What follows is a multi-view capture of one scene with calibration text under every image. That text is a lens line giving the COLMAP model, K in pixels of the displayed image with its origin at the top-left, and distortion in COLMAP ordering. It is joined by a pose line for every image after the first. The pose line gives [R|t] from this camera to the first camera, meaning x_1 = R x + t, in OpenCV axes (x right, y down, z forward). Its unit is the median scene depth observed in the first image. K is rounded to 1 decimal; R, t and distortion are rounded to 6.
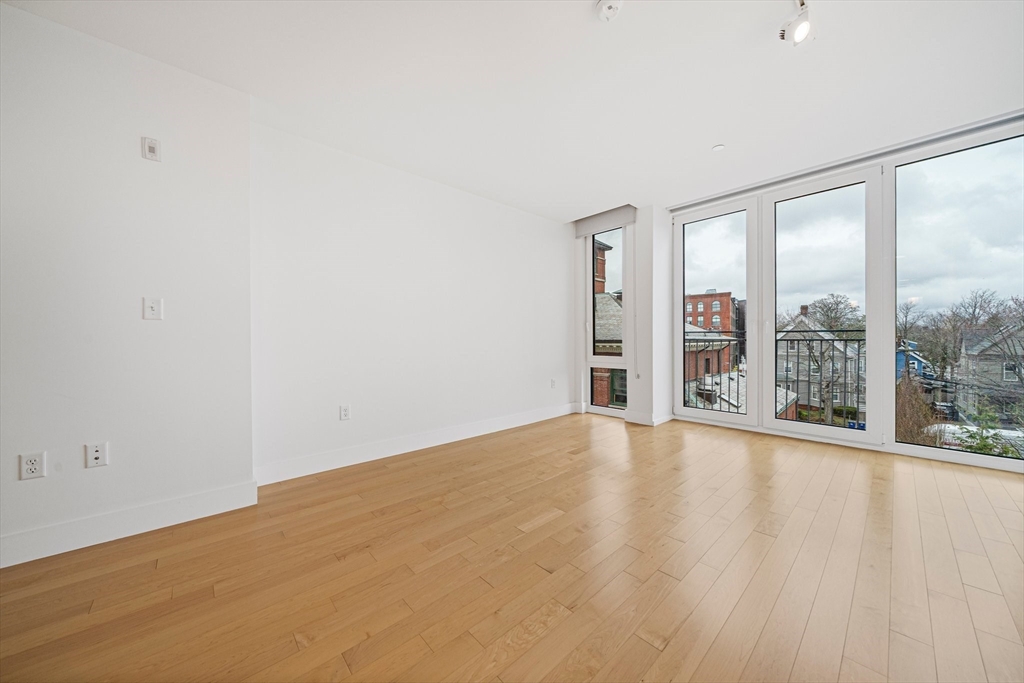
lens RADIAL K [[354.8, 0, 512.7], [0, 354.8, 342.1], [0, 0, 1]] dist [-0.007822, -0.000019]
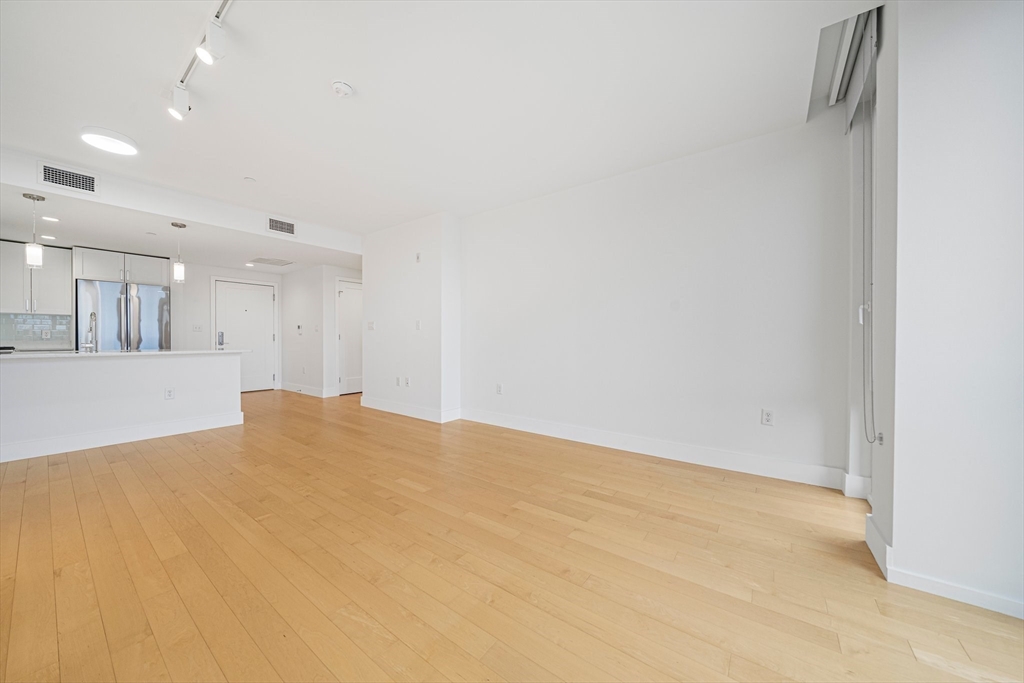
lens RADIAL K [[354.8, 0, 511.4], [0, 354.8, 337.2], [0, 0, 1]] dist [-0.007822, -0.000019]
pose [[0.189043, 0.005525, -0.981953, 0.587474], [-0.008898, 0.999953, 0.003913, -0.011193], [0.981929, 0.007998, 0.189083, 0.472874]]
